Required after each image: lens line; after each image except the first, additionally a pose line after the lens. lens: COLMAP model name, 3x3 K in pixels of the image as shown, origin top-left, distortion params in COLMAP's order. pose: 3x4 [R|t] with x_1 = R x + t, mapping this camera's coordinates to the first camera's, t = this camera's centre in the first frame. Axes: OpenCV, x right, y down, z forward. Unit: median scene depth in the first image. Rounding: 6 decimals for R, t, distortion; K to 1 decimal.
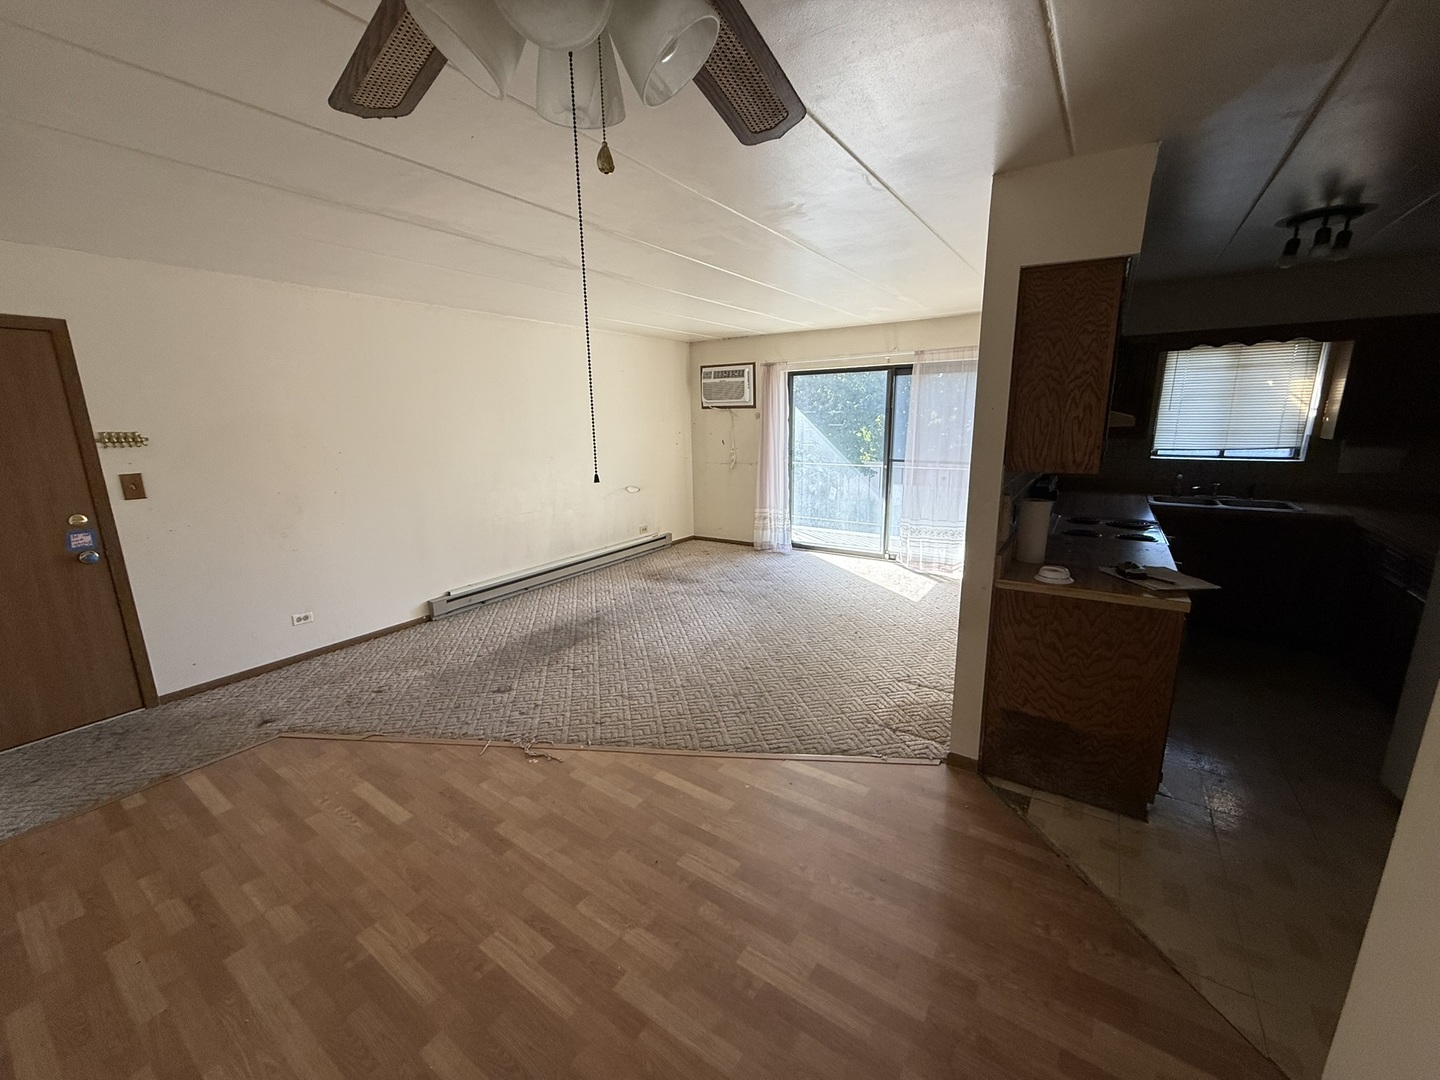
lens RADIAL K [[573.1, 0, 719.1], [0, 573.1, 537.8], [0, 0, 1]] dist [0.000387, 0.000002]
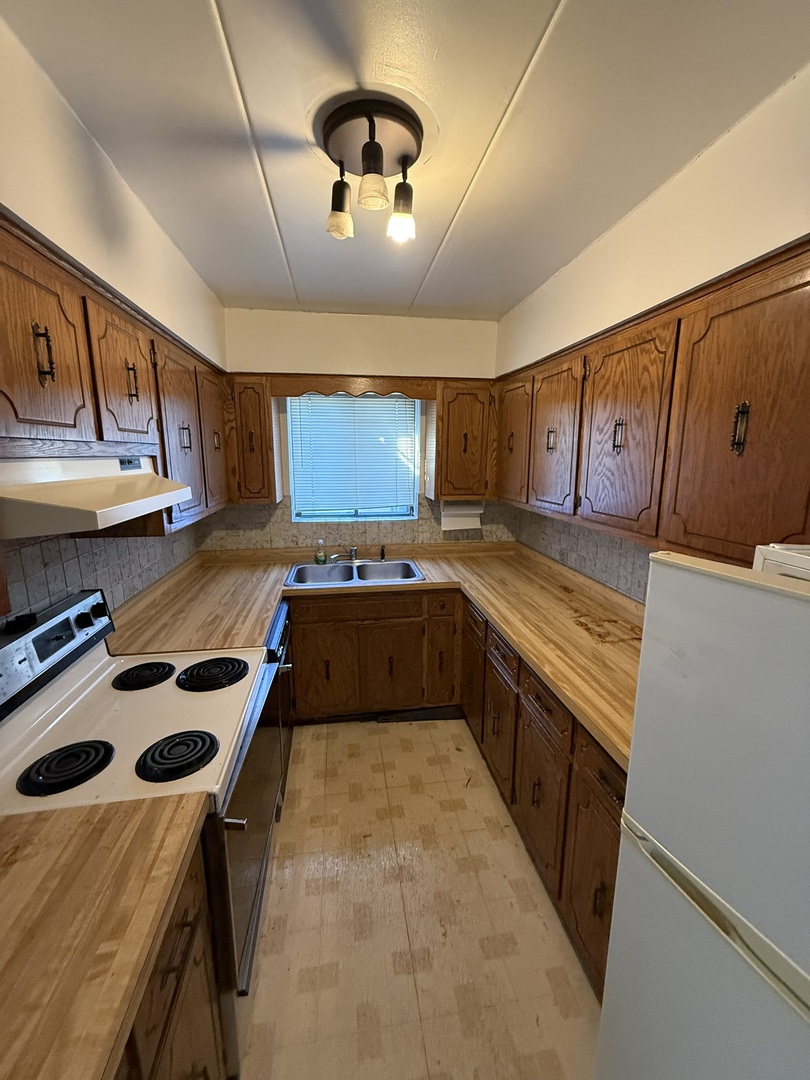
lens RADIAL K [[429.8, 0, 404.2], [0, 429.8, 535.5], [0, 0, 1]] dist [0.000387, 0.000002]
pose [[0.734585, -0.114570, 0.668774, 0.502234], [0.130090, 0.991137, 0.026903, -0.129342], [-0.665929, 0.067238, 0.742979, 0.463210]]
